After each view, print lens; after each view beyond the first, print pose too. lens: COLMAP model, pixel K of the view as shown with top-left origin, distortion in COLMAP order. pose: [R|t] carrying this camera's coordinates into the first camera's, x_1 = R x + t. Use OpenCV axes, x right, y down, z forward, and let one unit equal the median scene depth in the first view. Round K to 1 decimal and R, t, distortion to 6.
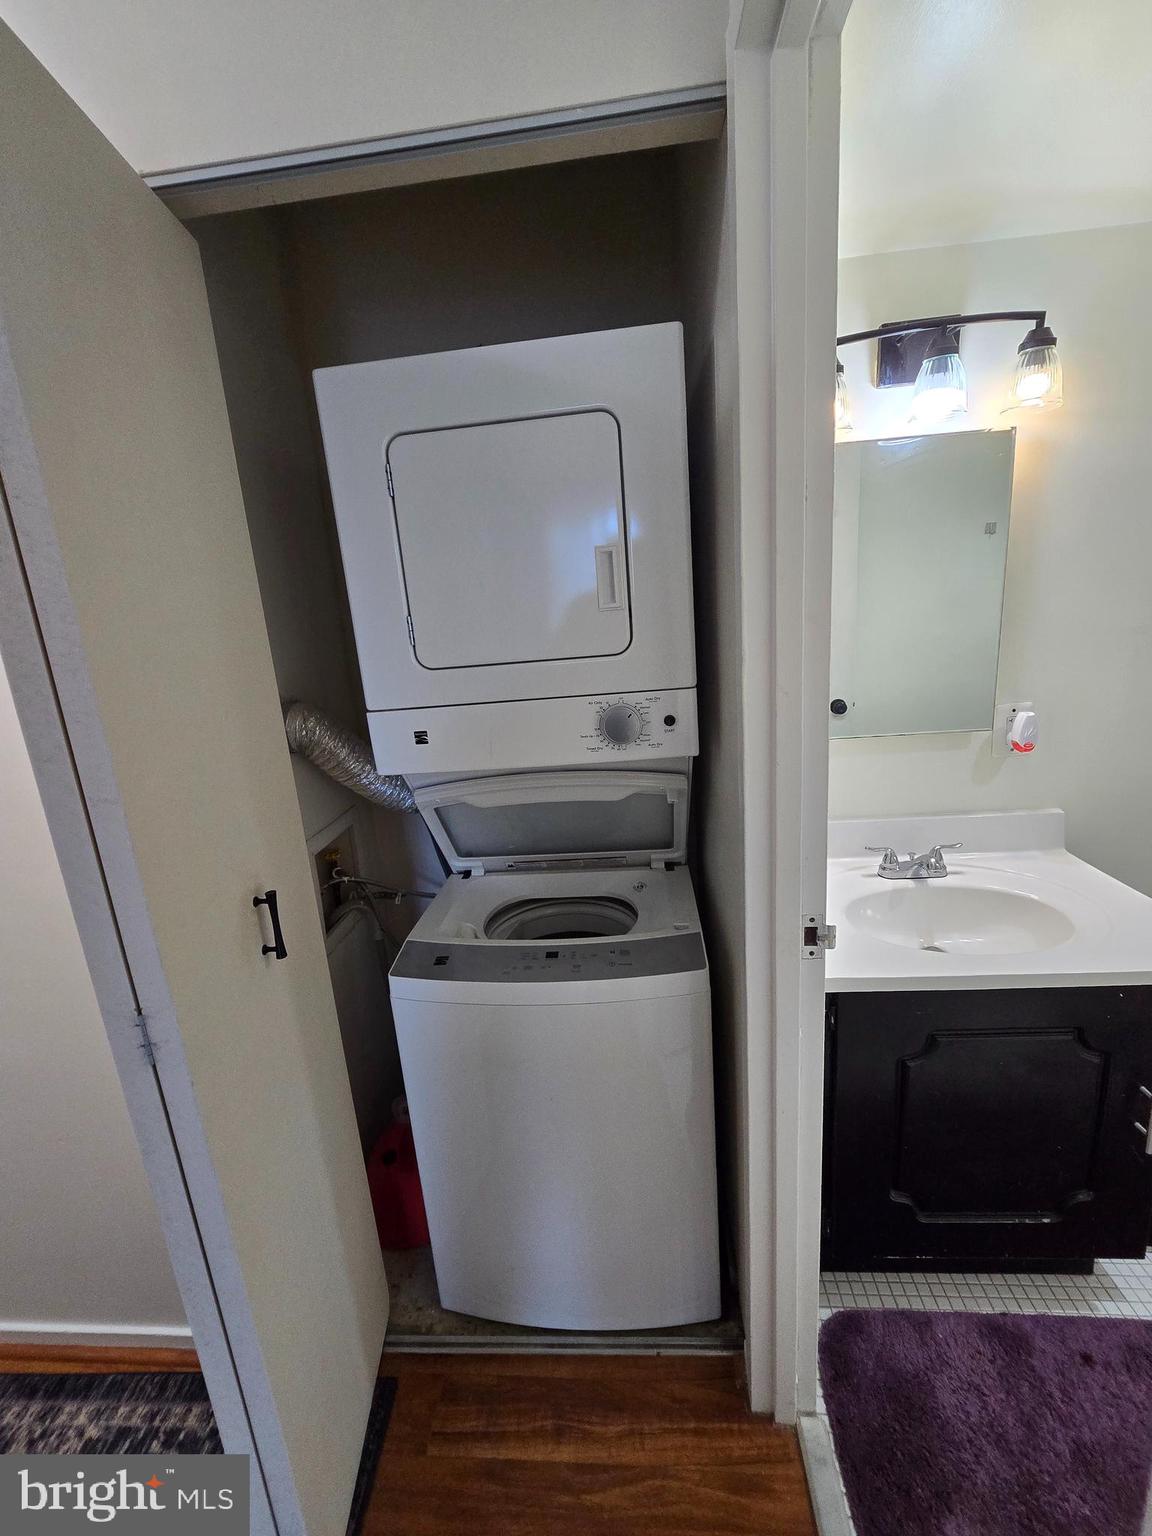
lens RADIAL K [[634.5, 0, 573.7], [0, 634.5, 764.8], [0, 0, 1]] dist [-0.005178, 0.000338]
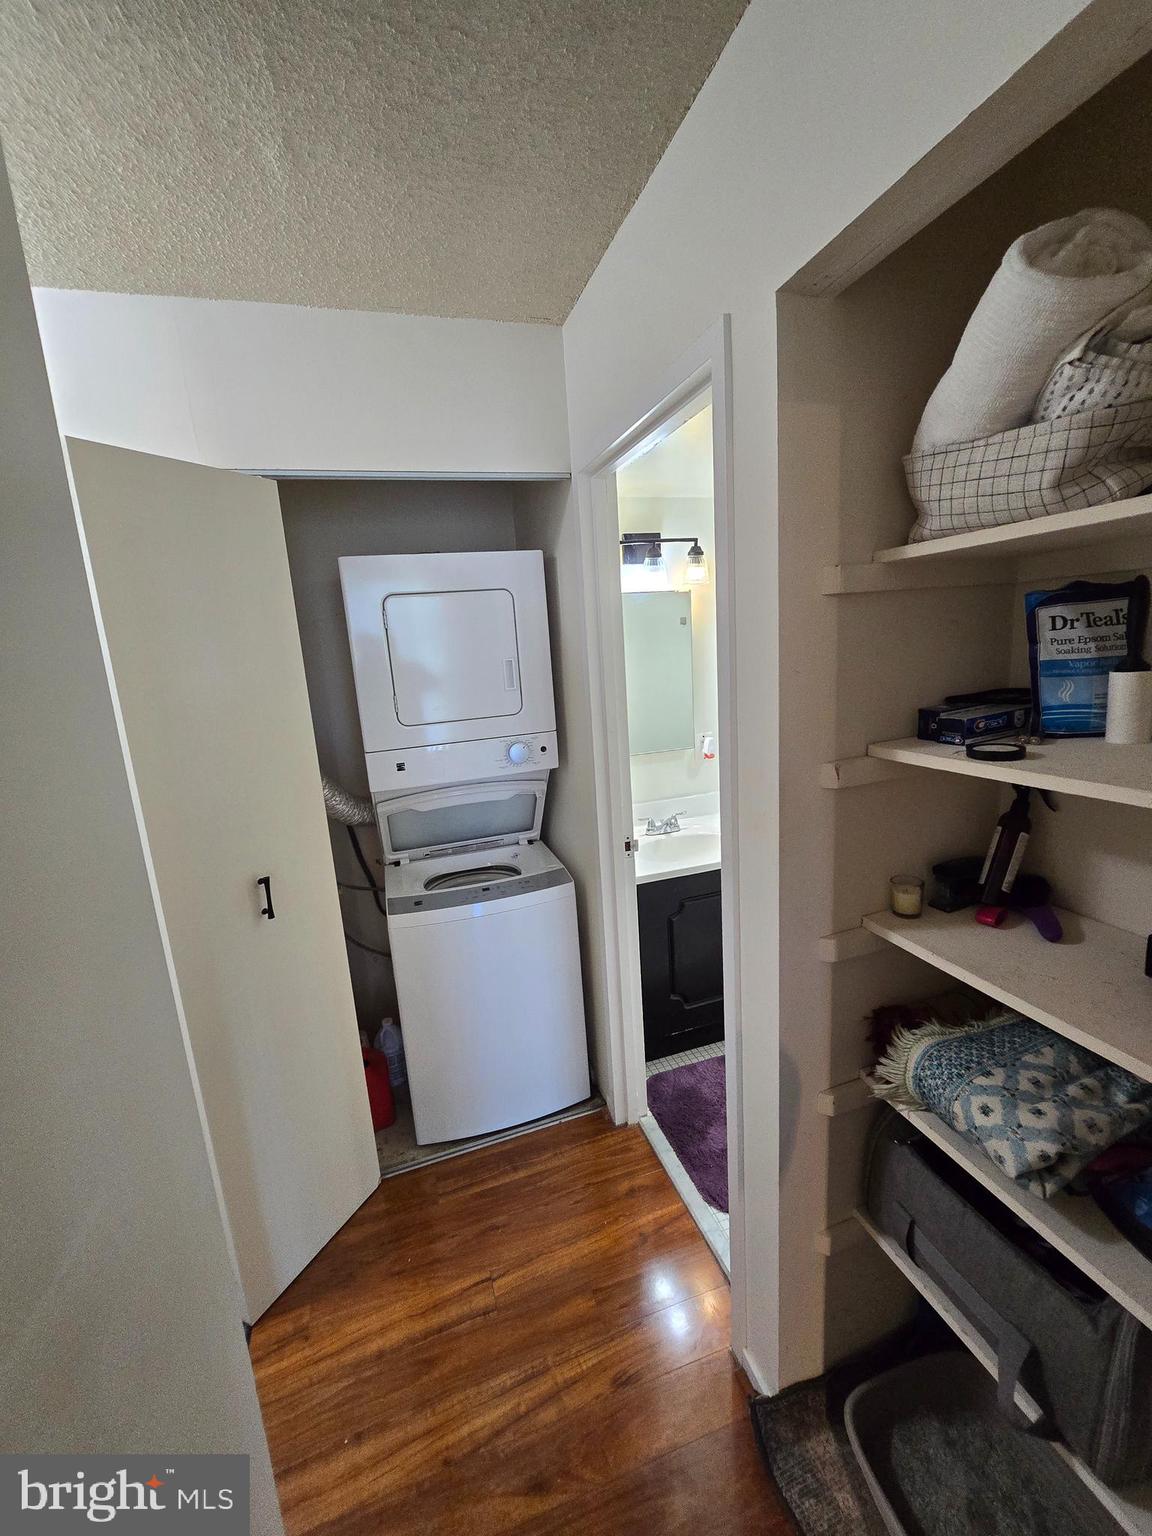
lens RADIAL K [[634.5, 0, 573.7], [0, 634.5, 764.8], [0, 0, 1]] dist [-0.005178, 0.000338]
pose [[0.924513, -0.057490, 0.376791, -0.413105], [0.083370, 0.995123, -0.052726, 0.071222], [-0.371922, 0.080159, 0.924797, -0.653552]]
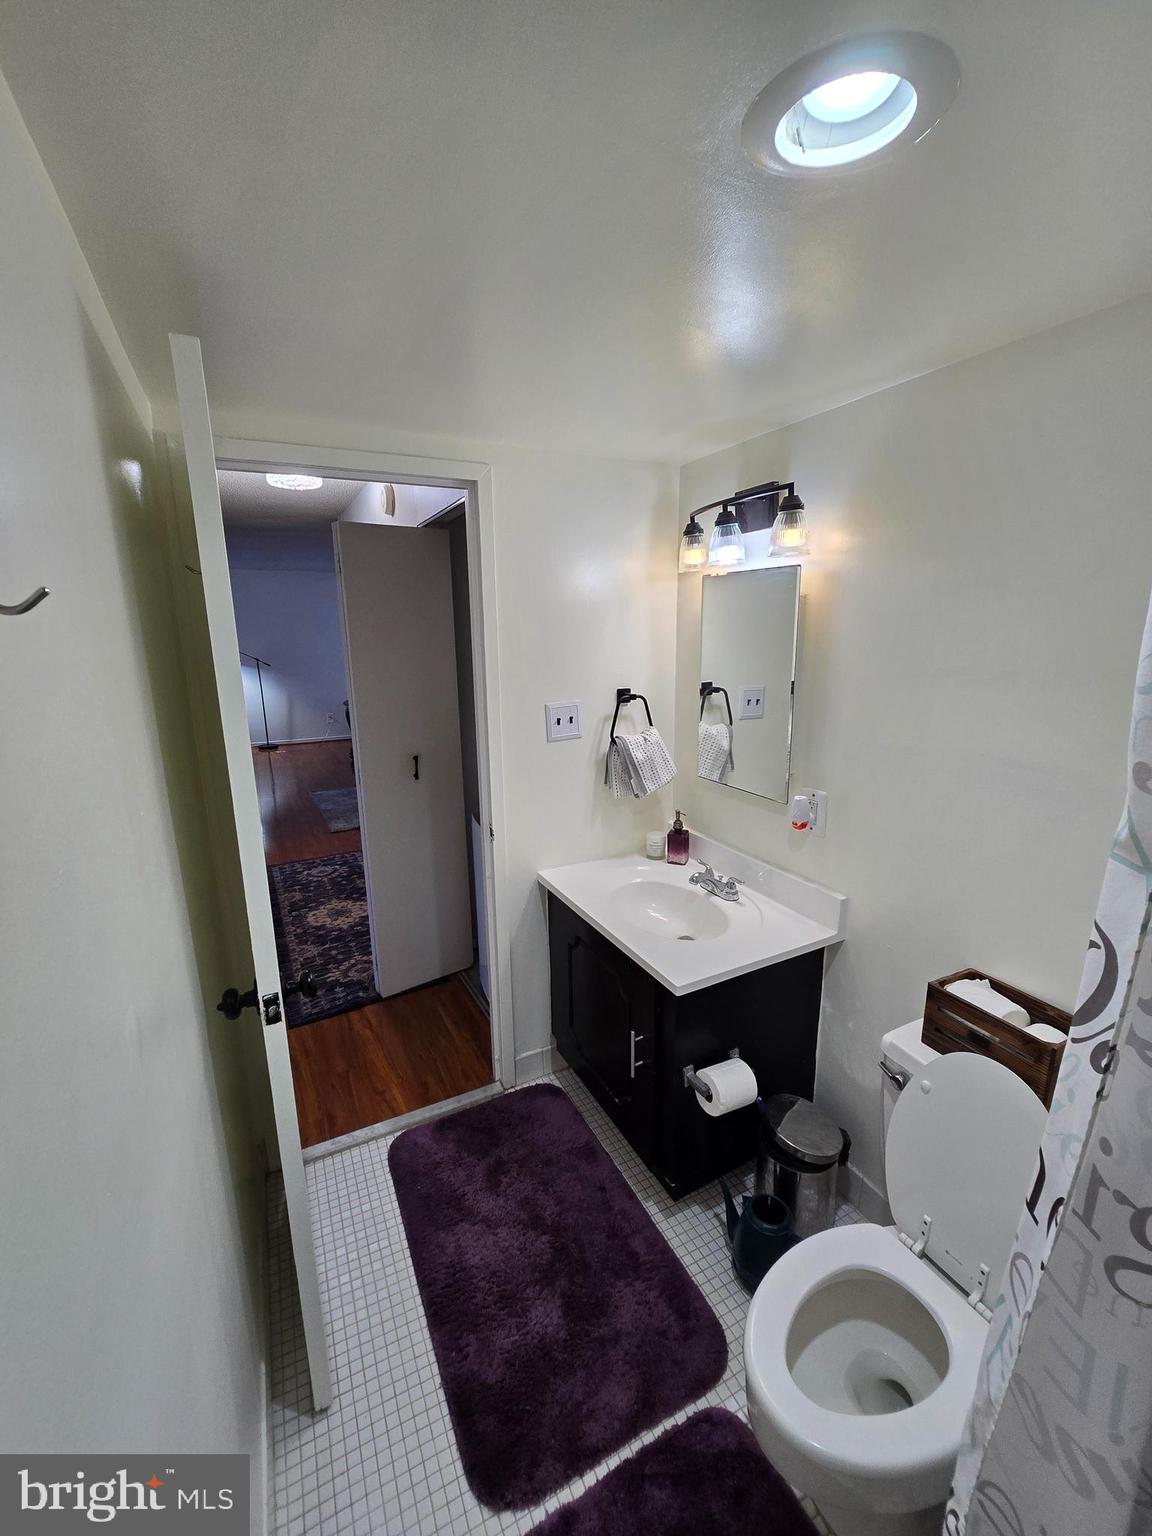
lens RADIAL K [[635.8, 0, 572.1], [0, 635.8, 766.2], [0, 0, 1]] dist [0.003658, -0.000242]
pose [[0.521444, 0.248692, -0.816240, 1.682222], [-0.216417, 0.963852, 0.155412, -0.266667], [0.825384, 0.095609, 0.556417, -0.026847]]
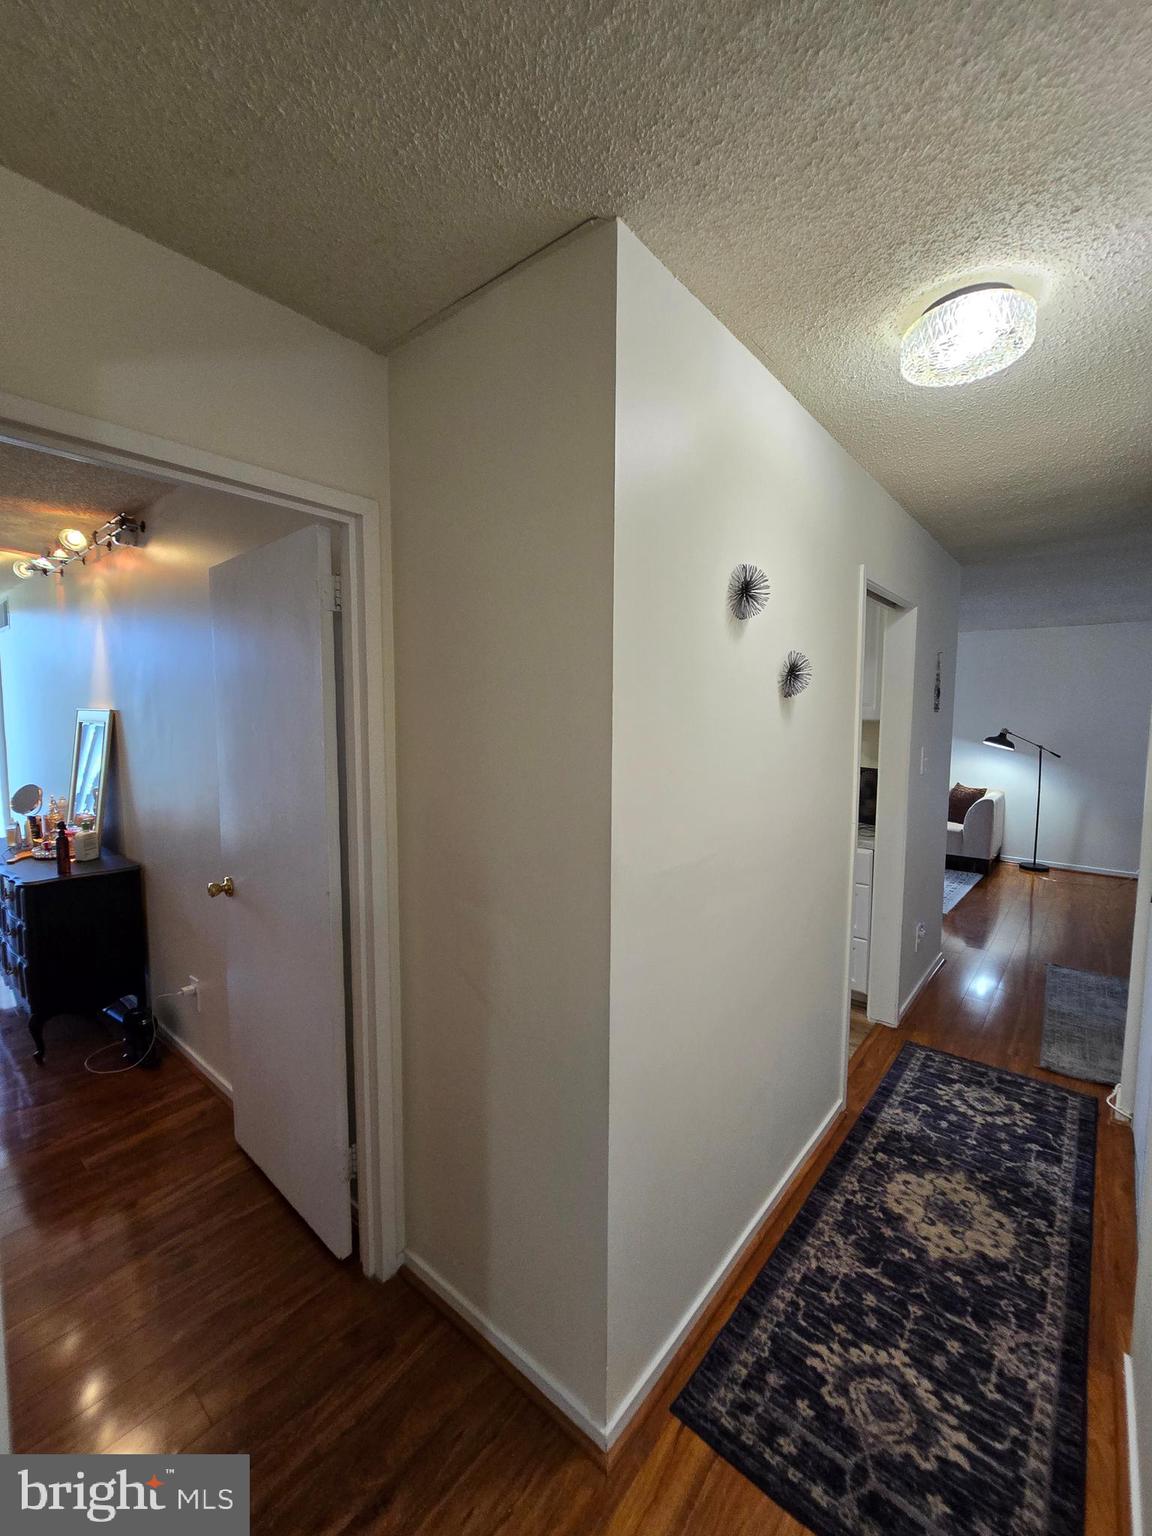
lens RADIAL K [[634.5, 0, 573.7], [0, 634.5, 764.8], [0, 0, 1]] dist [-0.005178, 0.000338]
pose [[-0.605537, 0.144880, -0.782518, 0.523391], [-0.136260, 0.949894, 0.281310, -0.286190], [0.784065, 0.276970, -0.555454, 0.615935]]
